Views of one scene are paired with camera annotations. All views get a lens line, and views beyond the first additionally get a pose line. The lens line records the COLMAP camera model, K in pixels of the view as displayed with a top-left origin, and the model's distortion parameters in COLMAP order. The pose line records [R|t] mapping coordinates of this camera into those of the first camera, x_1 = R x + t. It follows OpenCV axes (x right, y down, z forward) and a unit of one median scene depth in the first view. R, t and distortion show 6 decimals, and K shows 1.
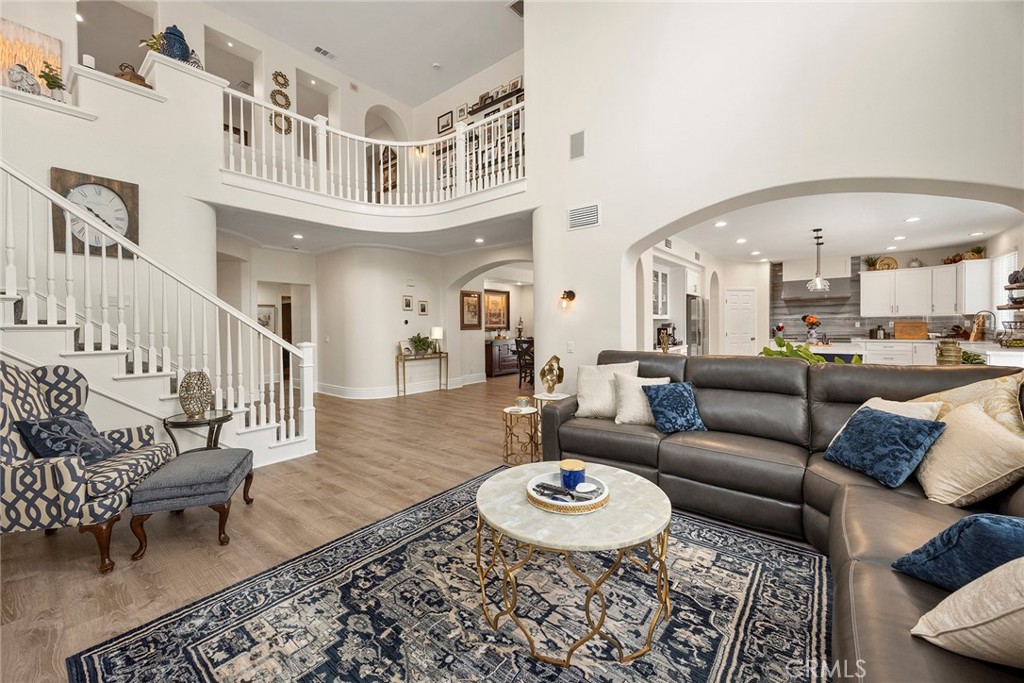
lens RADIAL K [[396.1, 0, 504.6], [0, 396.1, 331.5], [0, 0, 1]] dist [-0.000682, -0.000062]
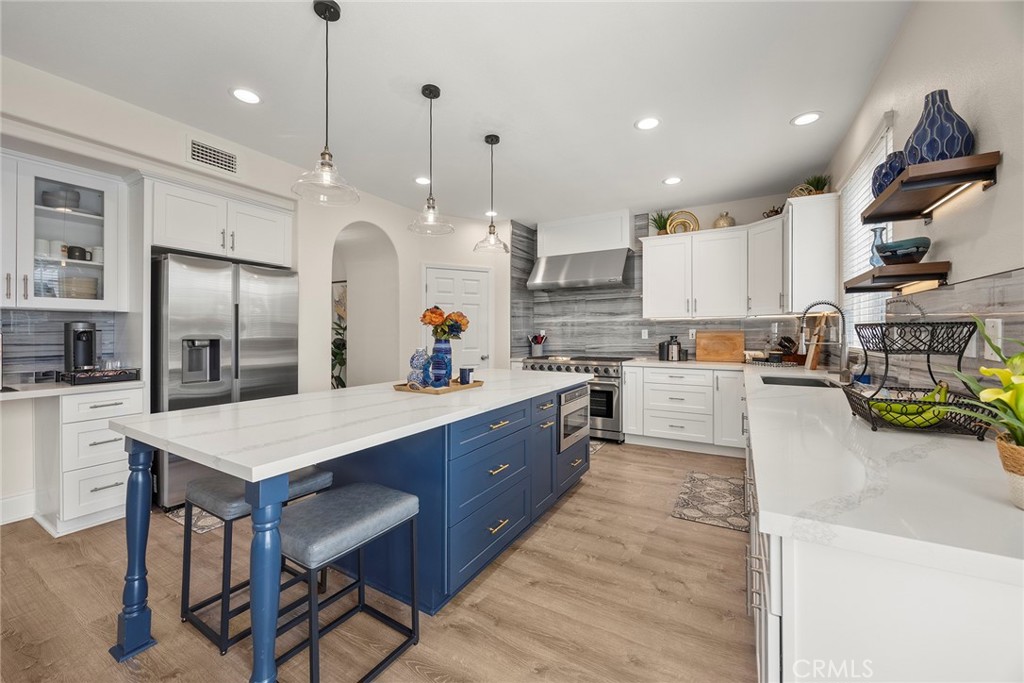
lens RADIAL K [[396.1, 0, 510.2], [0, 396.1, 331.5], [0, 0, 1]] dist [-0.000682, -0.000062]
pose [[0.985375, 0.012597, 0.169932, 0.634554], [-0.009056, 0.999726, -0.021597, -0.007592], [-0.170157, 0.019743, 0.985219, 0.500851]]
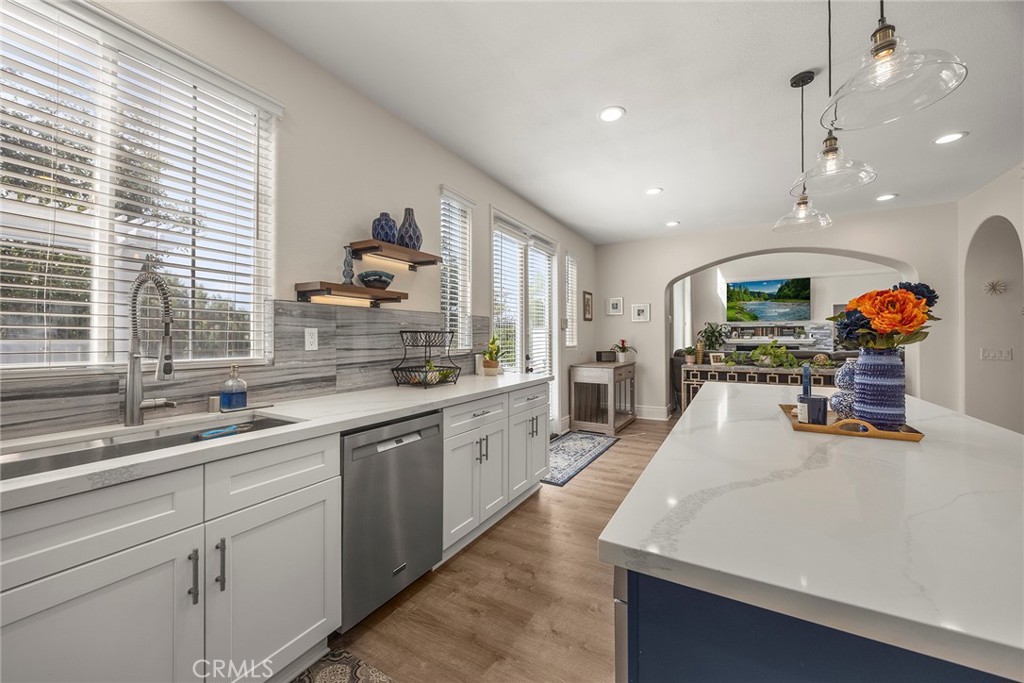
lens RADIAL K [[396.1, 0, 510.6], [0, 396.1, 339.8], [0, 0, 1]] dist [-0.000682, -0.000062]
pose [[-0.982339, 0.016888, -0.186347, 0.814874], [0.014467, 0.999792, 0.014342, -0.013489], [0.186550, 0.011393, -0.982379, 0.948530]]
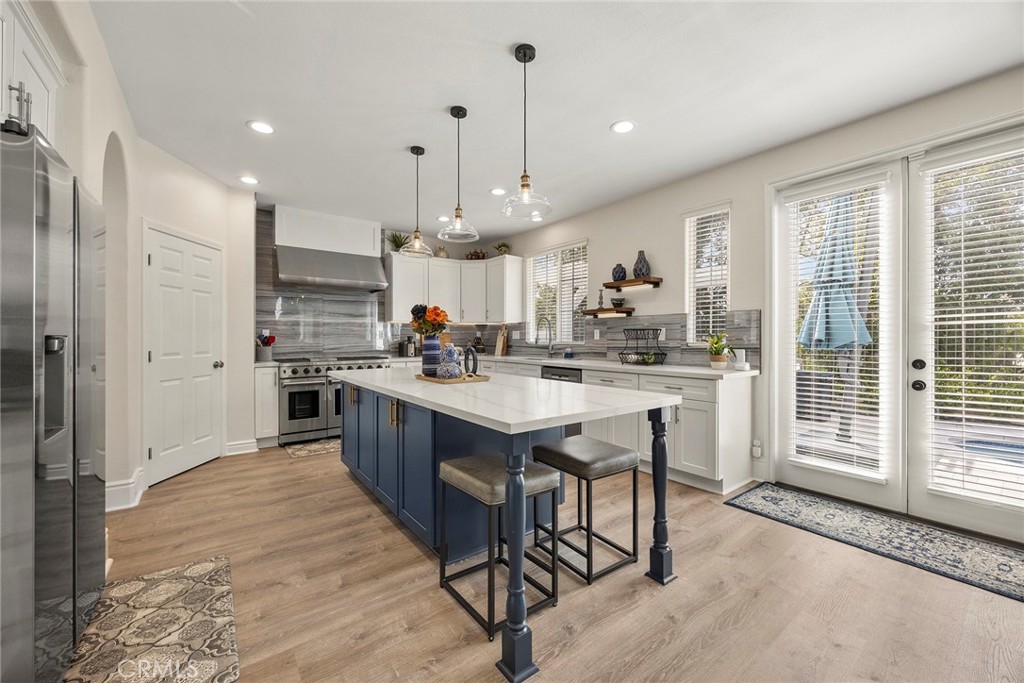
lens RADIAL K [[396.1, 0, 508.3], [0, 396.1, 340.7], [0, 0, 1]] dist [-0.000682, -0.000062]
pose [[0.236791, 0.003770, 0.971553, 0.327496], [0.010361, 0.999926, -0.006405, -0.001267], [-0.971505, 0.011583, 0.236734, 0.676243]]
